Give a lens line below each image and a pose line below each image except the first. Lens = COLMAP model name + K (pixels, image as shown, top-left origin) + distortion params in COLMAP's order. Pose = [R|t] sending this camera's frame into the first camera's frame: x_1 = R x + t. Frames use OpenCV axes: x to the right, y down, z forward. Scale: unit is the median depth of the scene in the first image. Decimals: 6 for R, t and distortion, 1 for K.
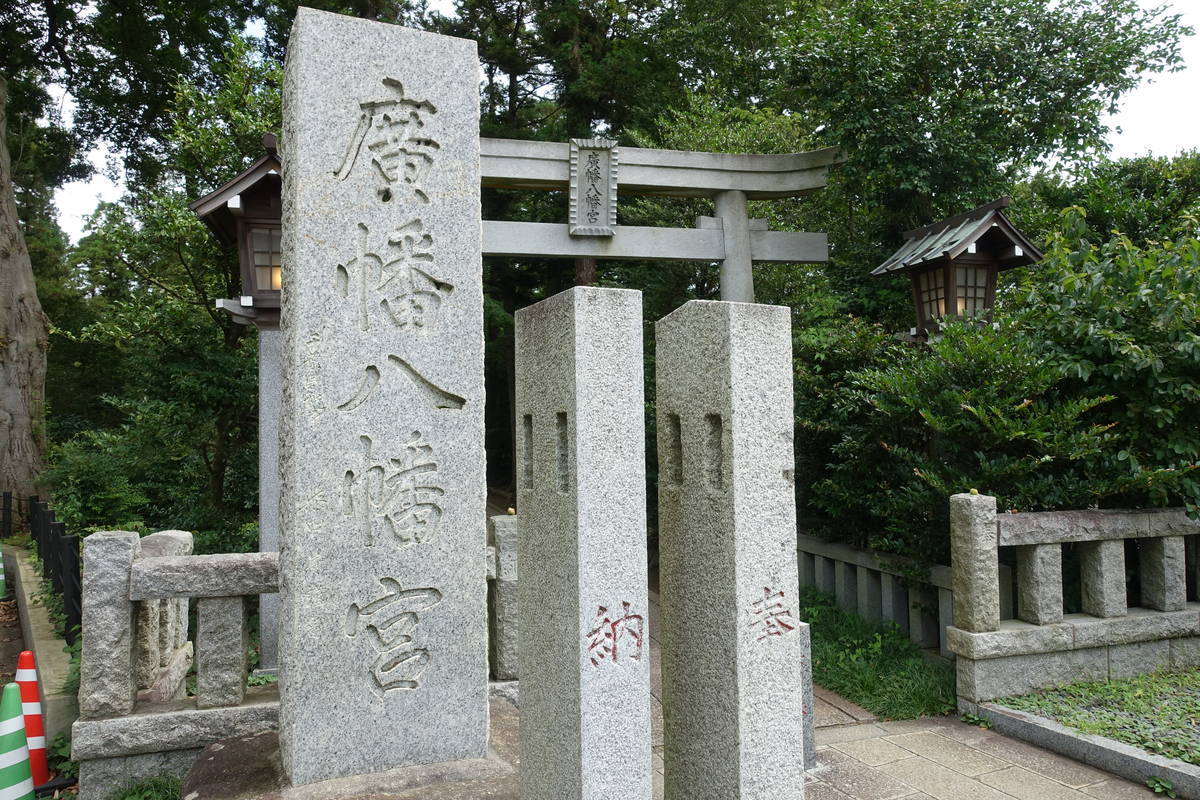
lens RADIAL K [[822.9, 0, 595.4], [0, 822.9, 395.8], [0, 0, 1]] dist [-0.003383, -0.001027]
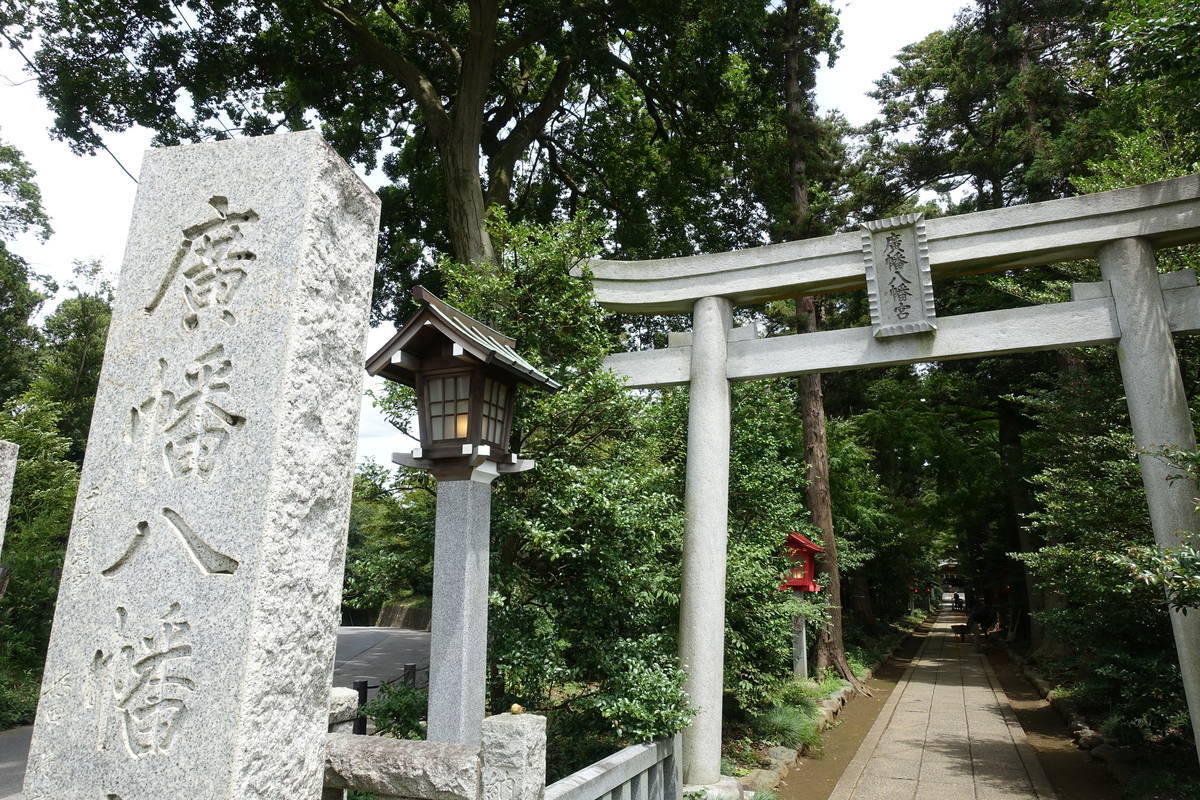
lens RADIAL K [[822.9, 0, 595.4], [0, 822.9, 395.8], [0, 0, 1]] dist [-0.003383, -0.001027]
pose [[0.797880, -0.116559, -0.591440, 0.585702], [0.013124, 0.984255, -0.176268, -0.008688], [0.602673, 0.132879, 0.786847, 0.575041]]
